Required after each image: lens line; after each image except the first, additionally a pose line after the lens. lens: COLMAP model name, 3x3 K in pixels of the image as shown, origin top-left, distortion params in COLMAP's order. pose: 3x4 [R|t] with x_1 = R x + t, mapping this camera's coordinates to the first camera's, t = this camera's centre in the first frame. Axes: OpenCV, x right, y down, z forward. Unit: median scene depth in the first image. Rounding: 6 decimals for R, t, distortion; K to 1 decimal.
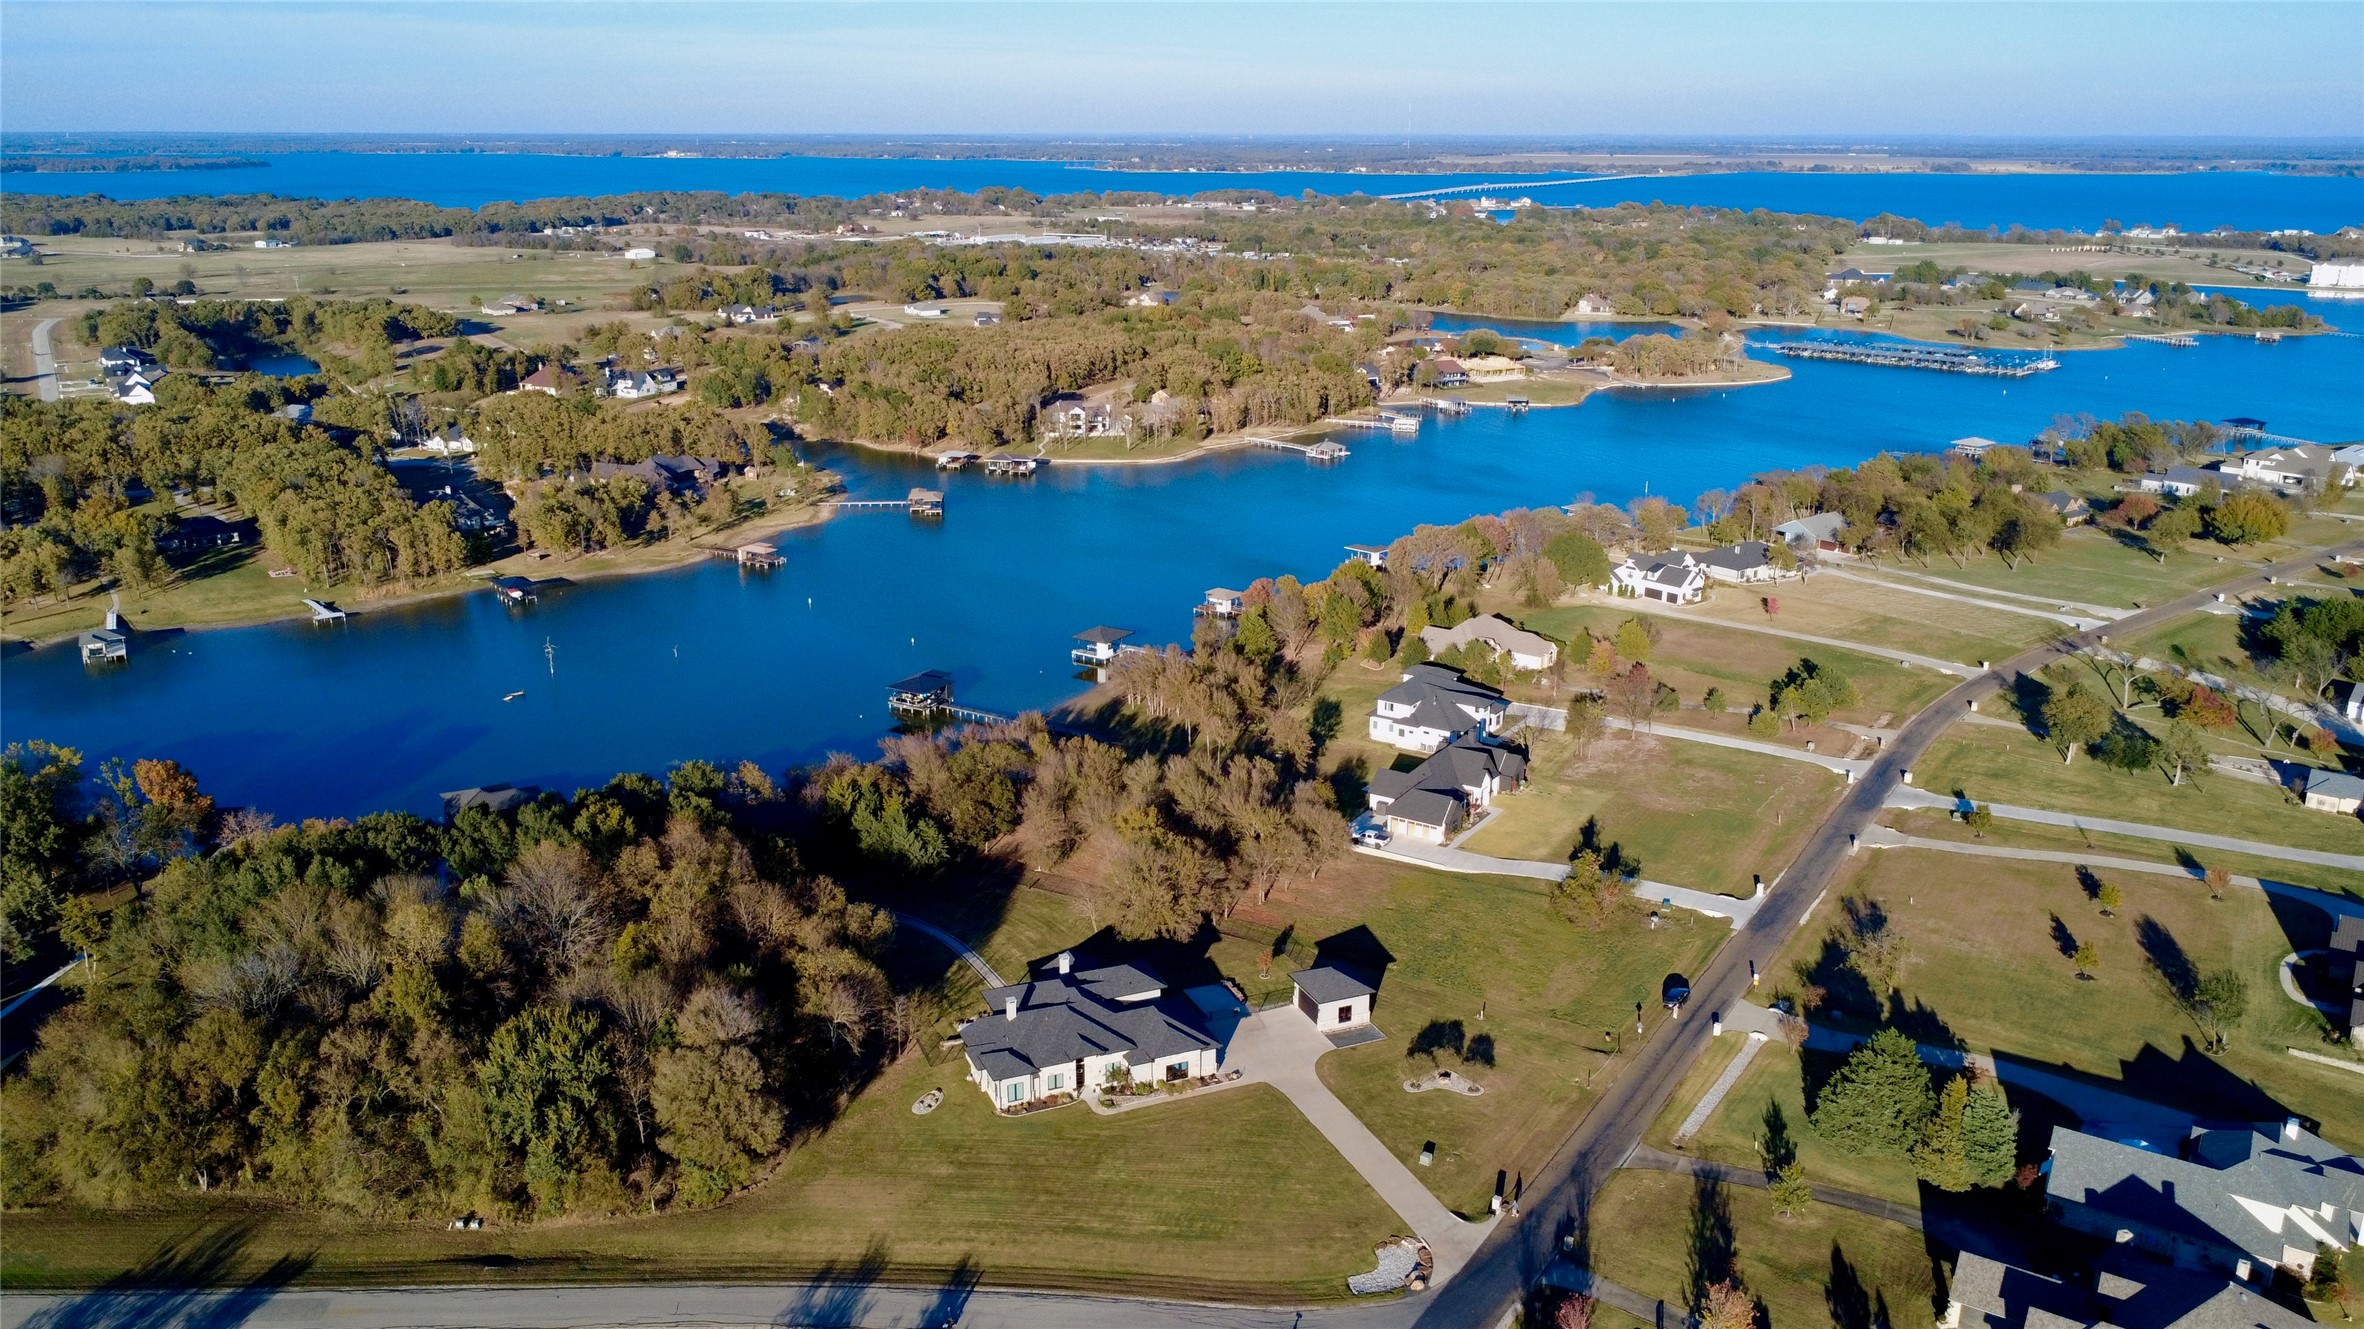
lens RADIAL K [[1774.5, 0, 1175.3], [0, 1774.5, 660.5], [0, 0, 1]] dist [0.007353, -0.006083]
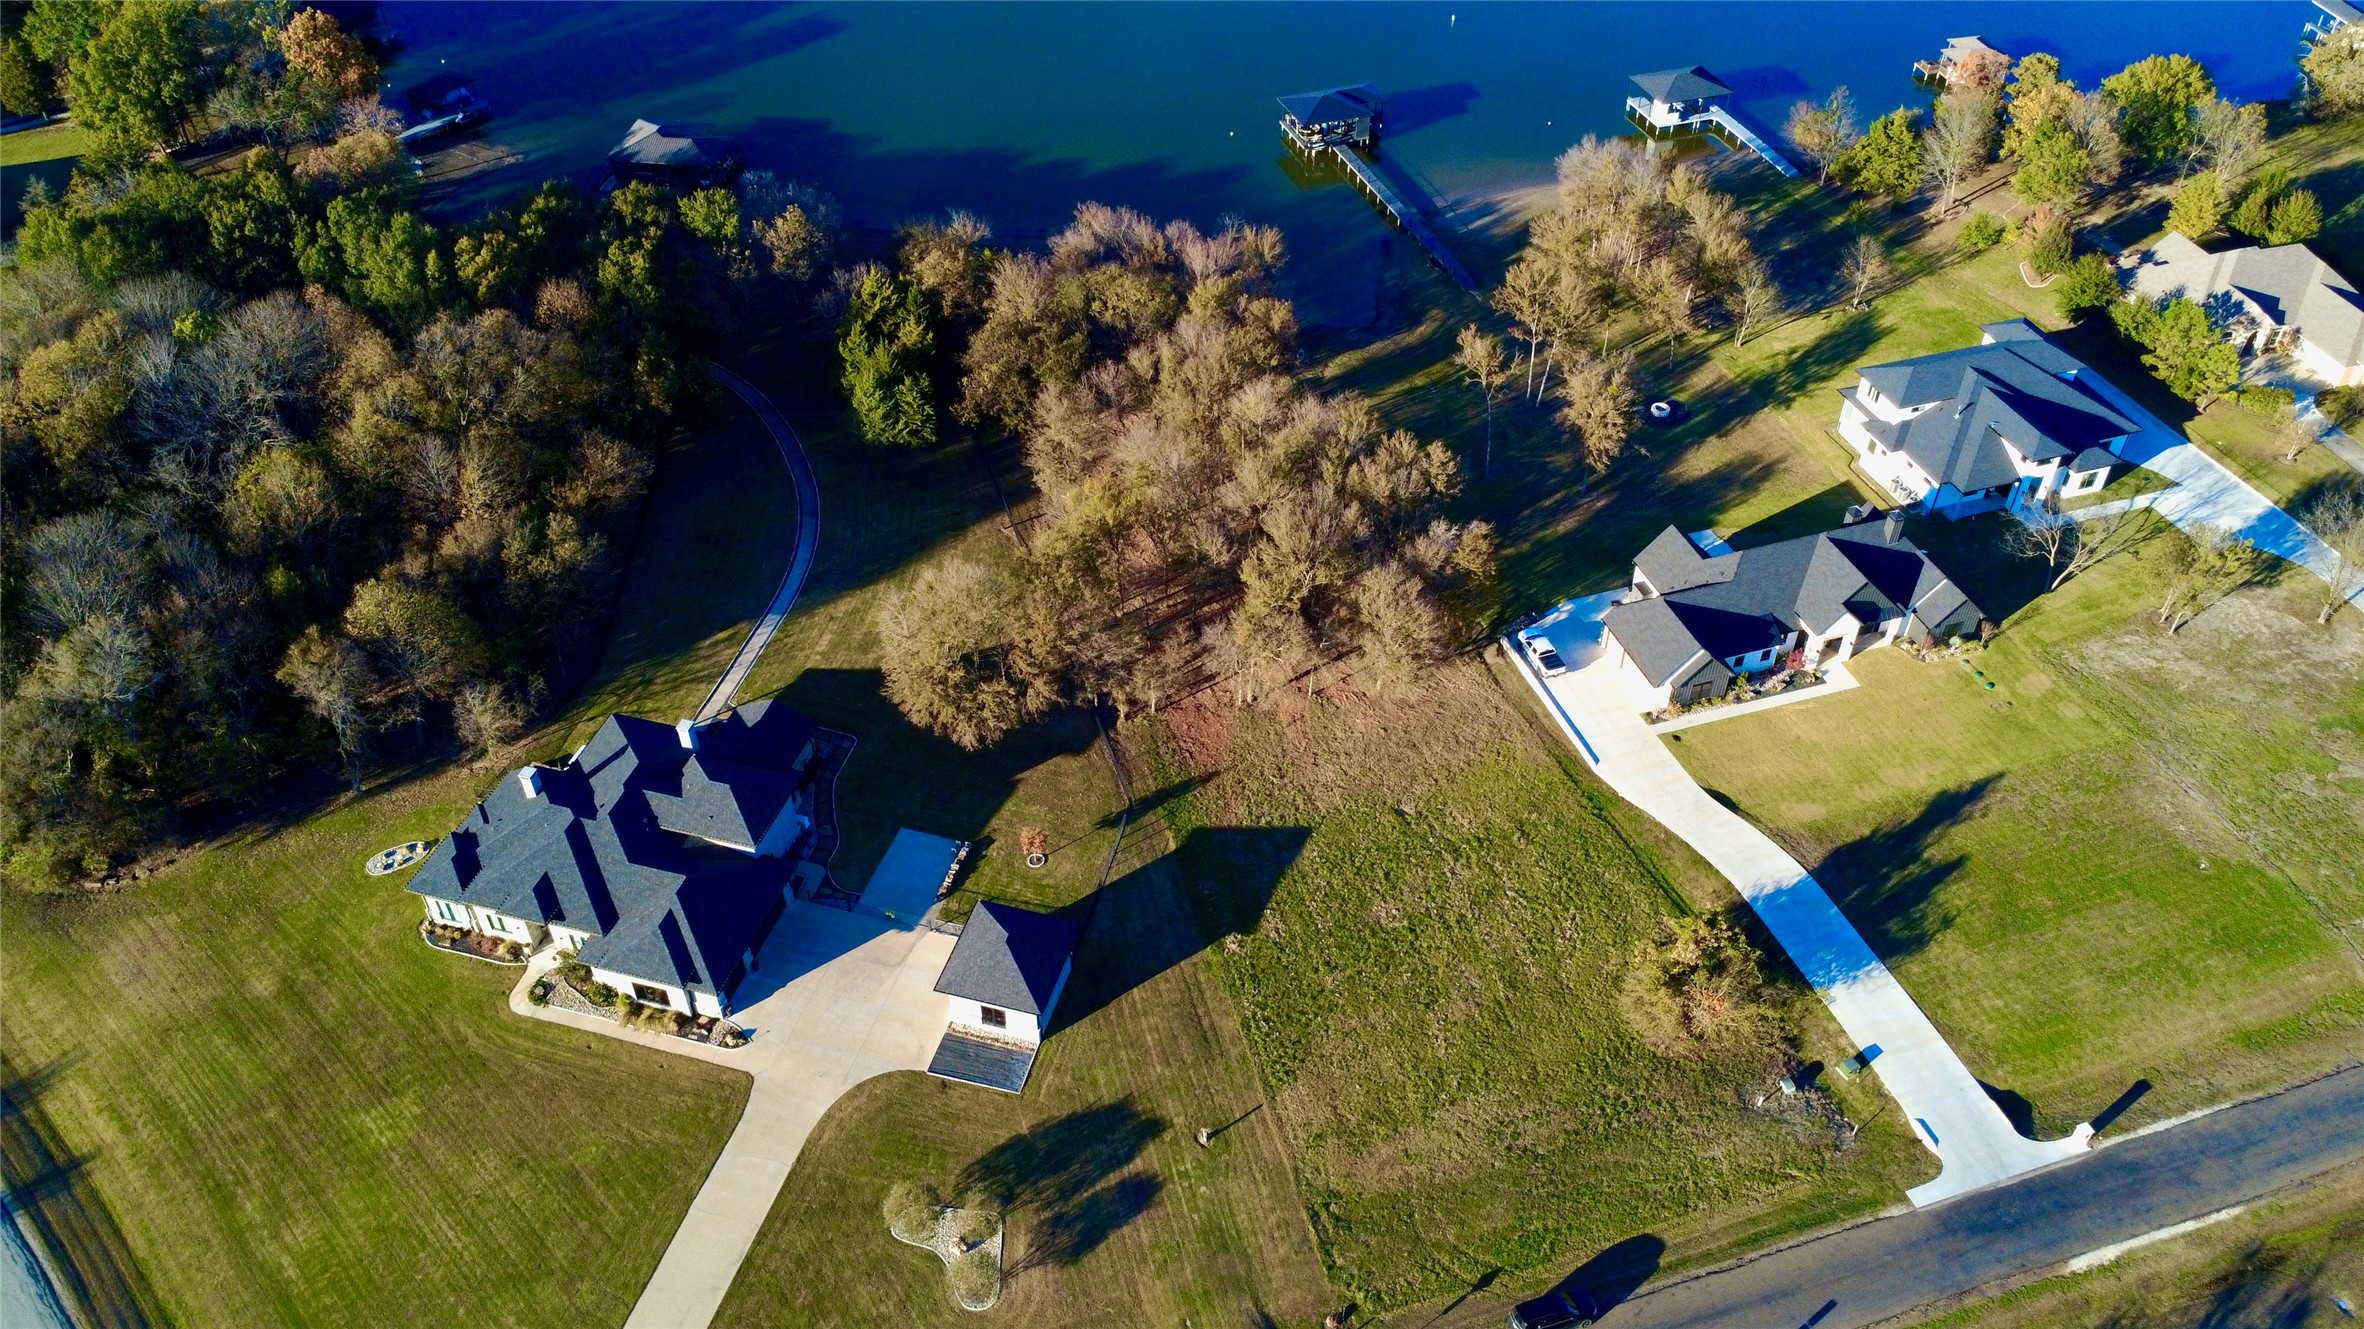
lens RADIAL K [[1774.5, 0, 1175.4], [0, 1774.5, 664.1], [0, 0, 1]] dist [0.007353, -0.006083]
pose [[0.775231, 0.413458, -0.477566, 0.172050], [-0.171306, 0.865304, 0.471066, -0.085533], [0.608006, -0.283375, 0.741638, 0.295579]]
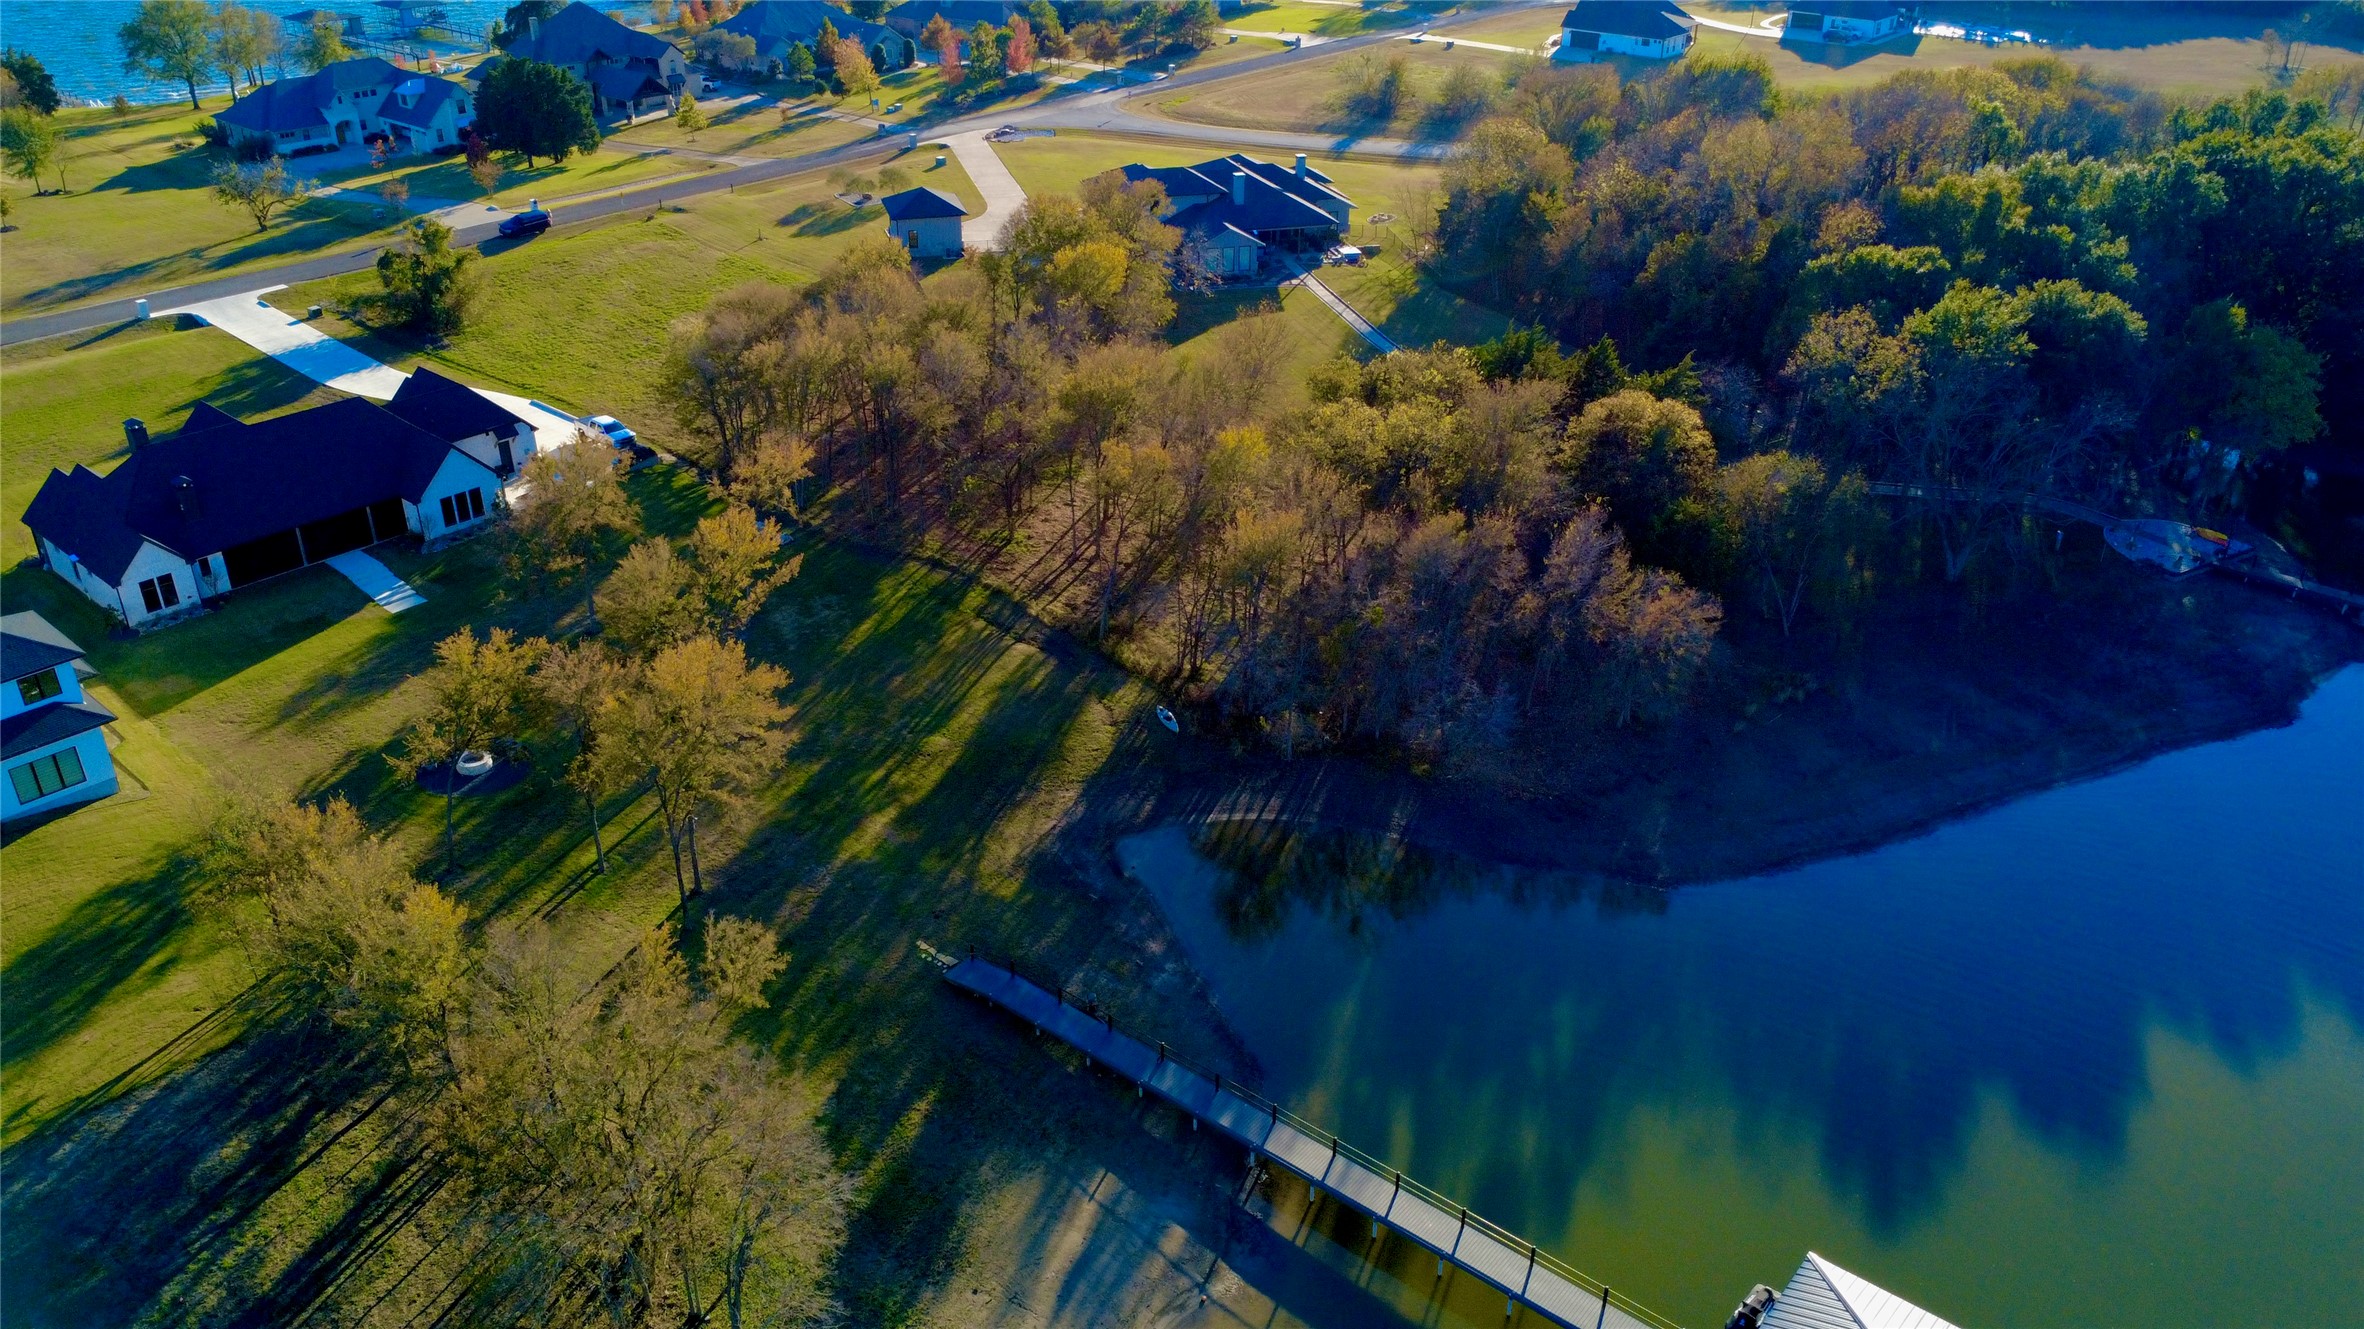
lens RADIAL K [[1774.5, 0, 1183.7], [0, 1774.5, 677.1], [0, 0, 1]] dist [0.007353, -0.006083]
pose [[-0.991271, -0.071858, 0.110533, -0.067628], [0.028744, 0.700435, 0.713137, -0.122612], [-0.128665, 0.710089, -0.692256, 0.810463]]
